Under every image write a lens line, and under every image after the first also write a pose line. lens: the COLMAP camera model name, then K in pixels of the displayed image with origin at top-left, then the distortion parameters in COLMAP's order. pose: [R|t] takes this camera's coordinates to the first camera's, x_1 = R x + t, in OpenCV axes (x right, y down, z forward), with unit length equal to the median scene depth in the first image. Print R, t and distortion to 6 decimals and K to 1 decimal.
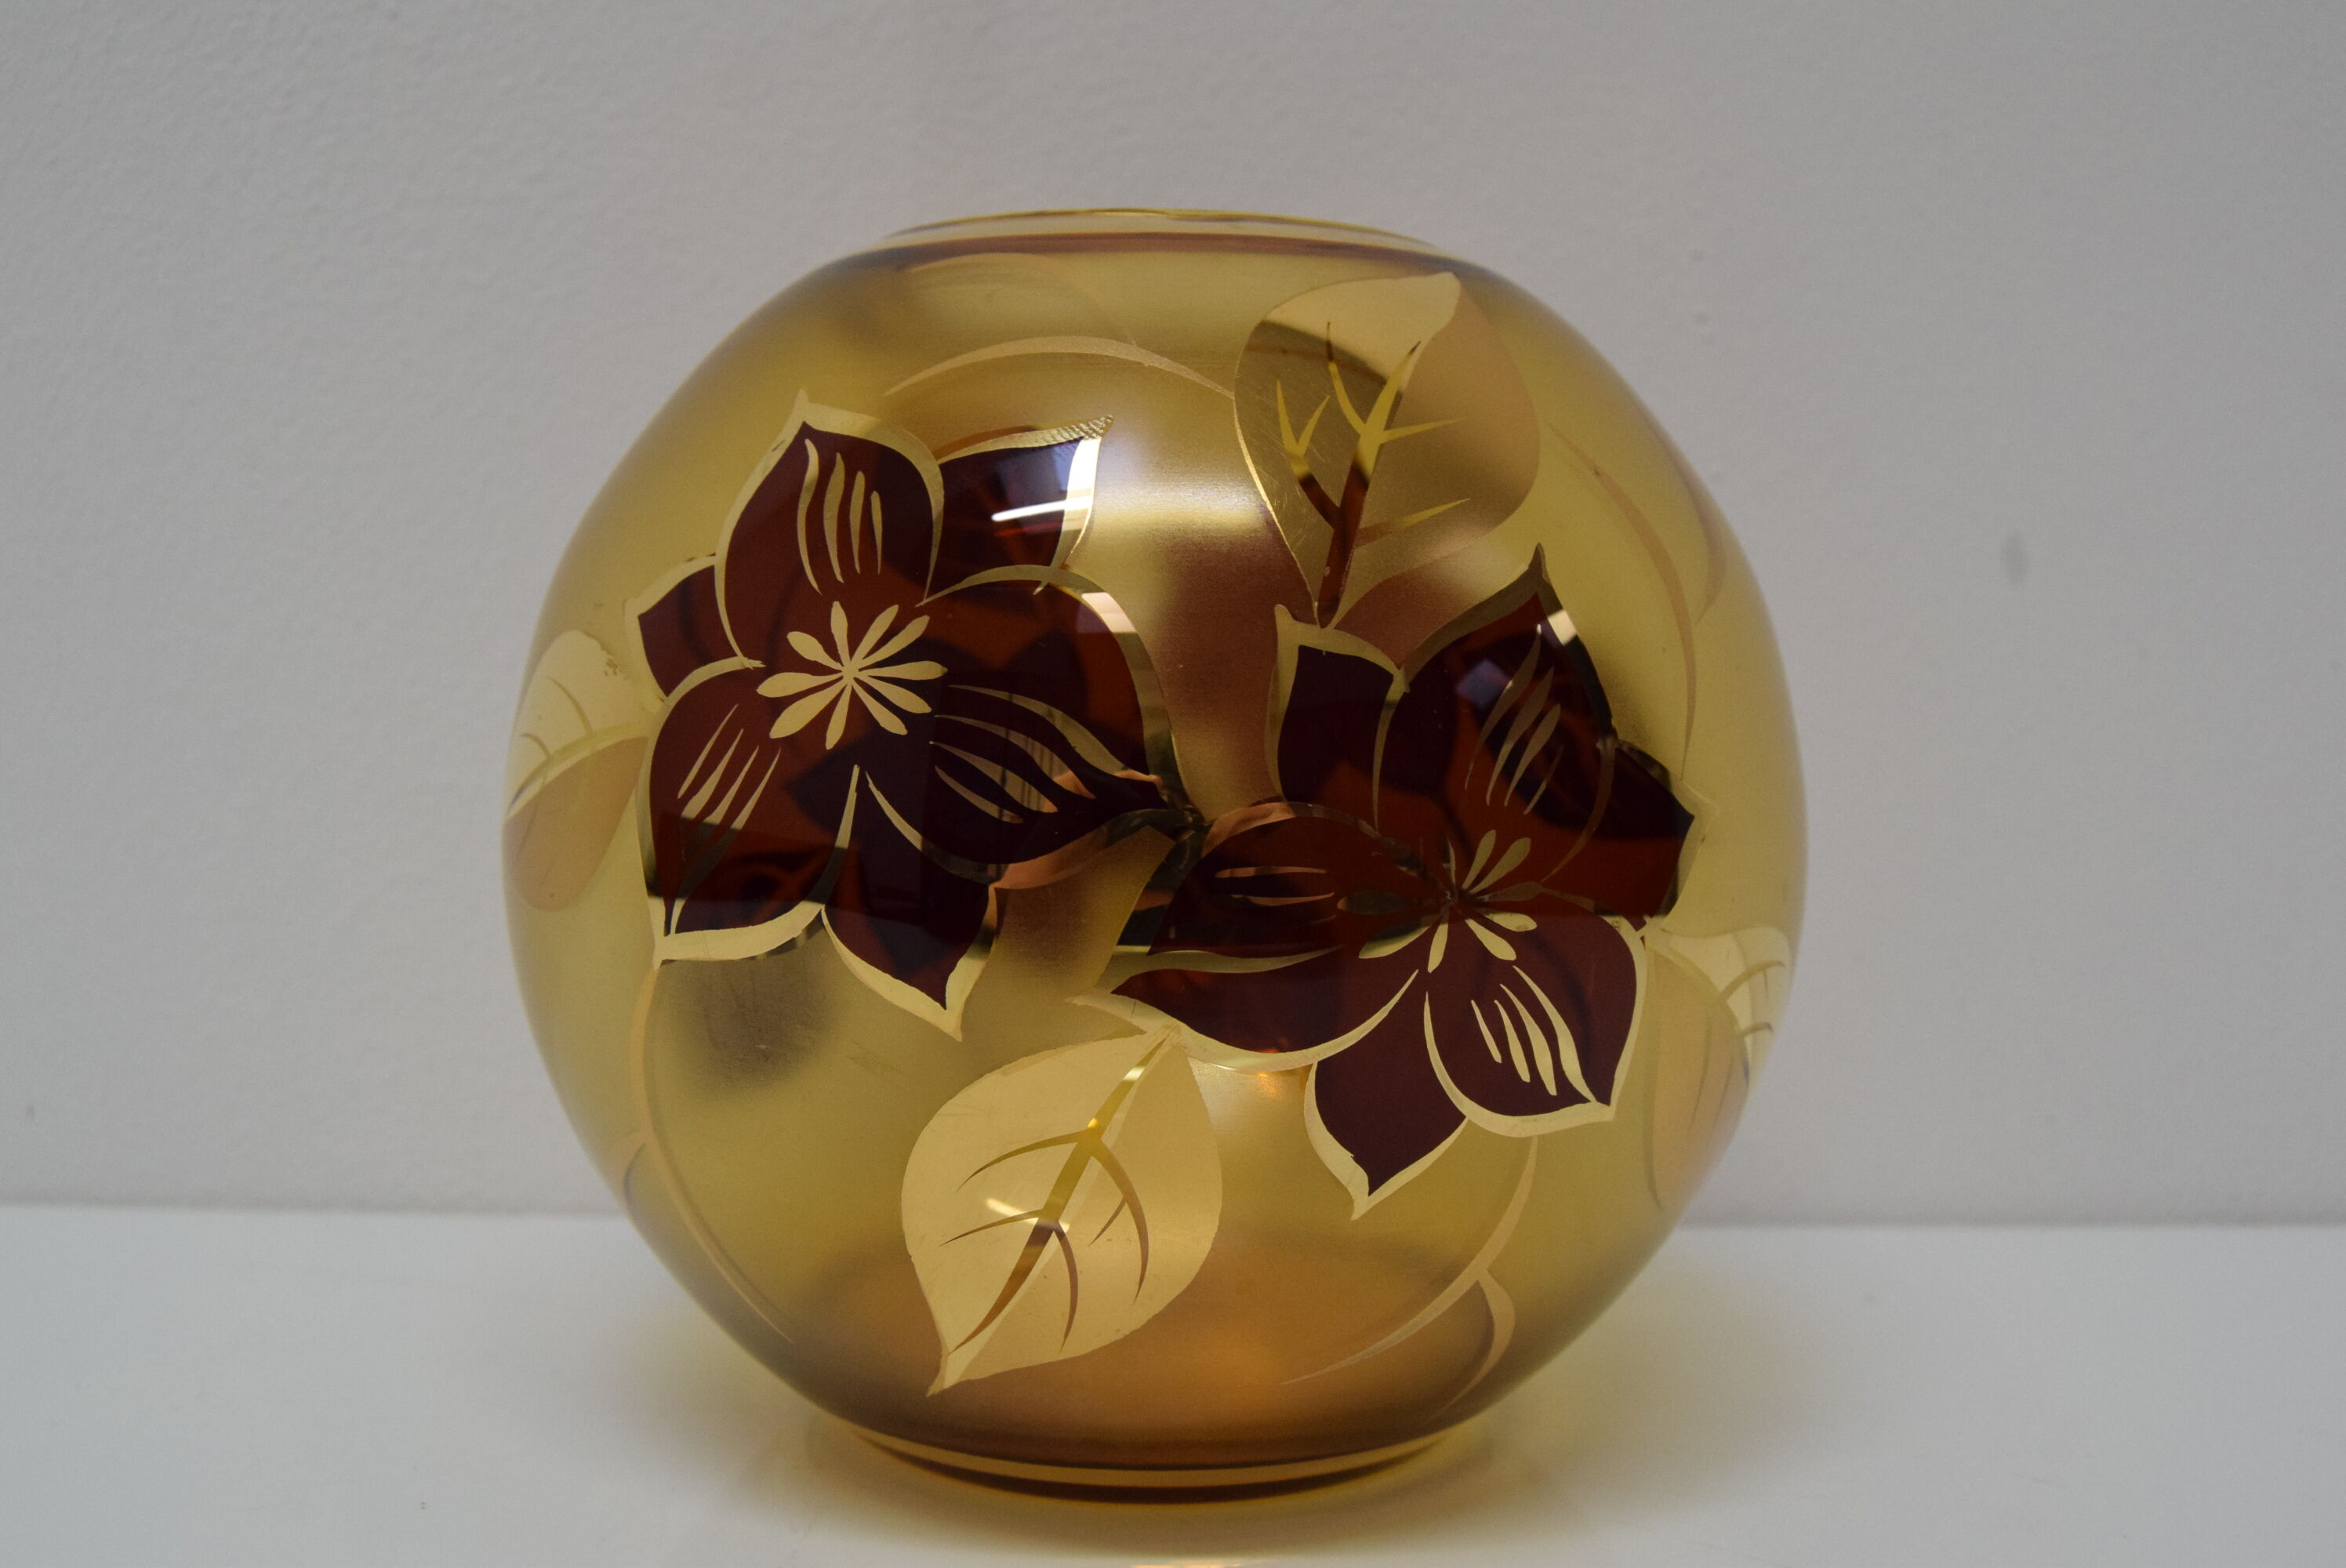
lens RADIAL K [[2268.7, 0, 1173.0], [0, 2268.7, 784.0], [0, 0, 1]] dist [-0.010253, -0.000696]
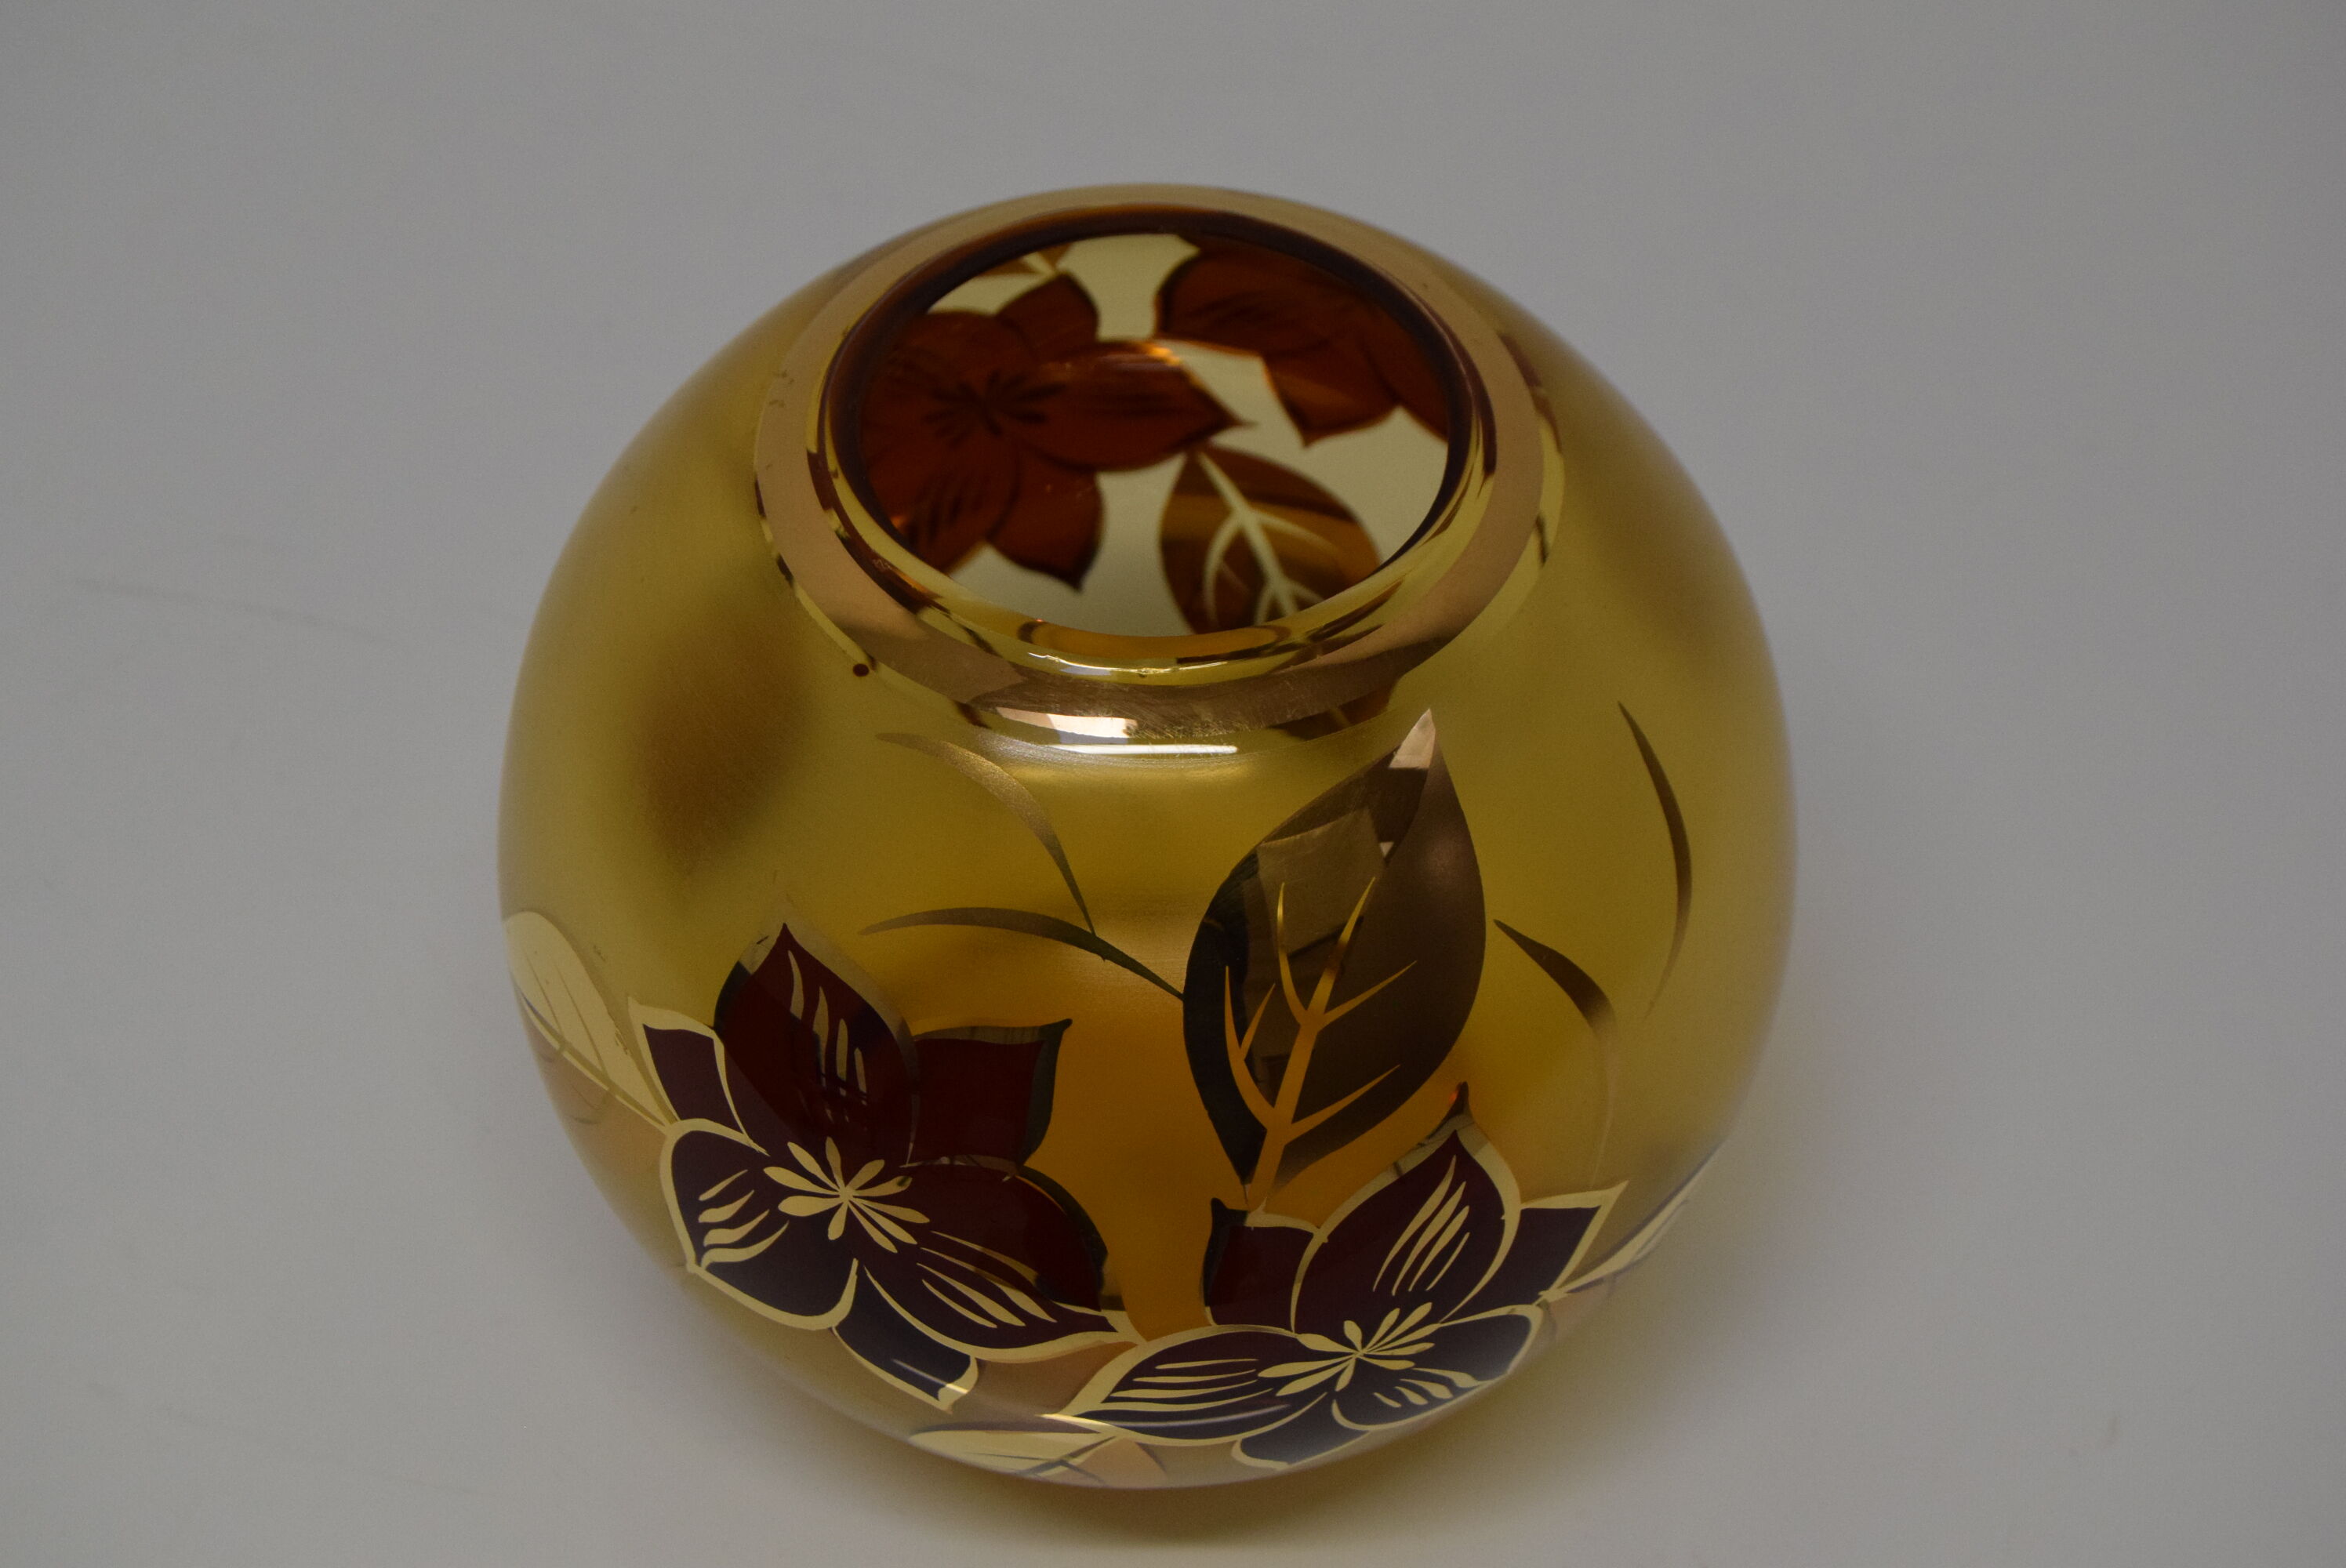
lens RADIAL K [[4413.9, 0, 1173.0], [0, 4413.9, 784.0], [0, 0, 1]] dist [0.011406, 0.015430]
pose [[0.998155, 0.044176, -0.041652, 0.105575], [-0.000755, 0.694986, 0.719023, -1.764417], [0.060711, -0.717665, 0.693737, -0.387640]]
